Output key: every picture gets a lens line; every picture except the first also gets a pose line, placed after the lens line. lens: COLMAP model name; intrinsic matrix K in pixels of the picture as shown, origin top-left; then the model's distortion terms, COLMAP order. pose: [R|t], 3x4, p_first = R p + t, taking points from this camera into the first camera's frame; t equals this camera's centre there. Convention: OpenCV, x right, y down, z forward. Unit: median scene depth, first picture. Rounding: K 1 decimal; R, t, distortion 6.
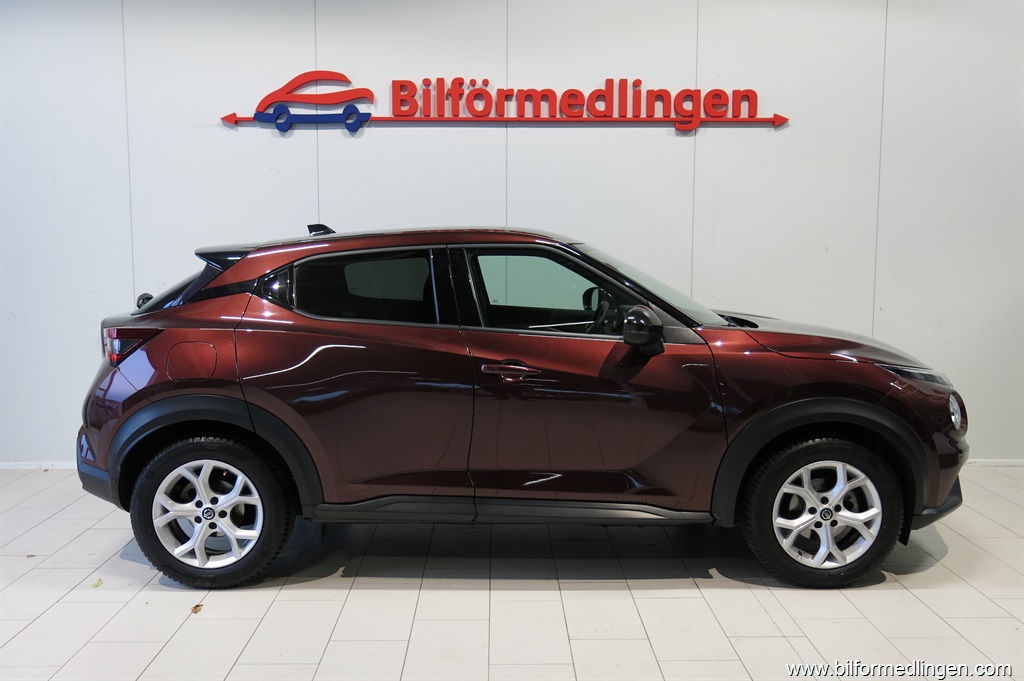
lens RADIAL K [[937.2, 0, 512.0], [0, 937.2, 340.5], [0, 0, 1]] dist [-0.005480, -0.001946]
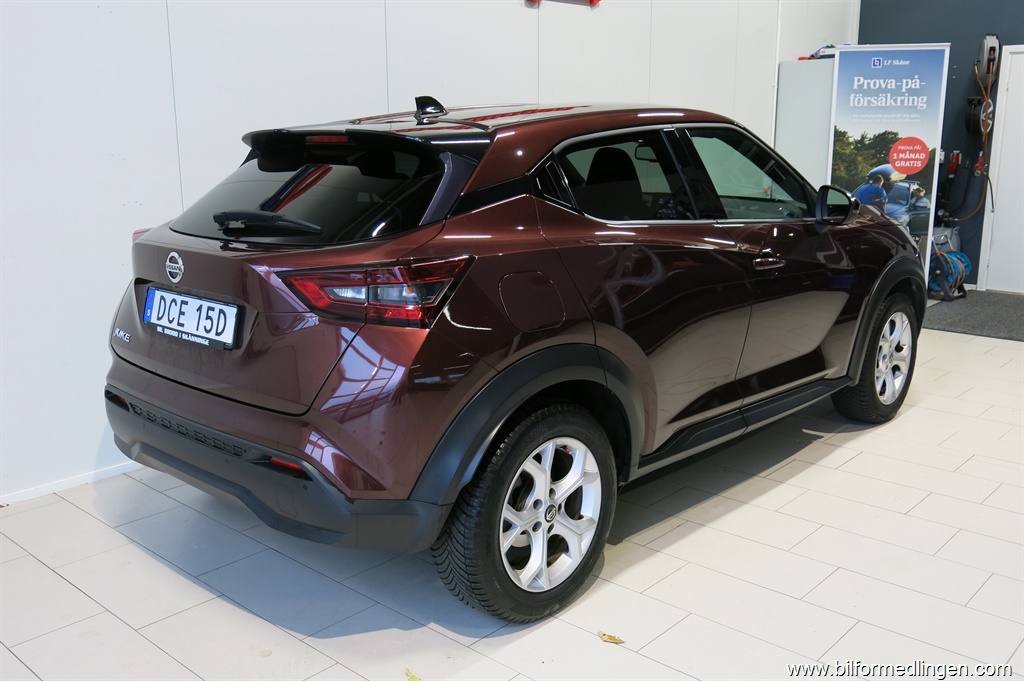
lens RADIAL K [[929.9, 0, 512.0], [0, 929.9, 340.5], [0, 0, 1]] dist [0.005038, -0.005310]
pose [[0.681791, -0.162654, 0.713235, -0.808043], [0.080608, 0.985735, 0.147743, -0.047178], [-0.727092, -0.043237, 0.685177, 0.538944]]
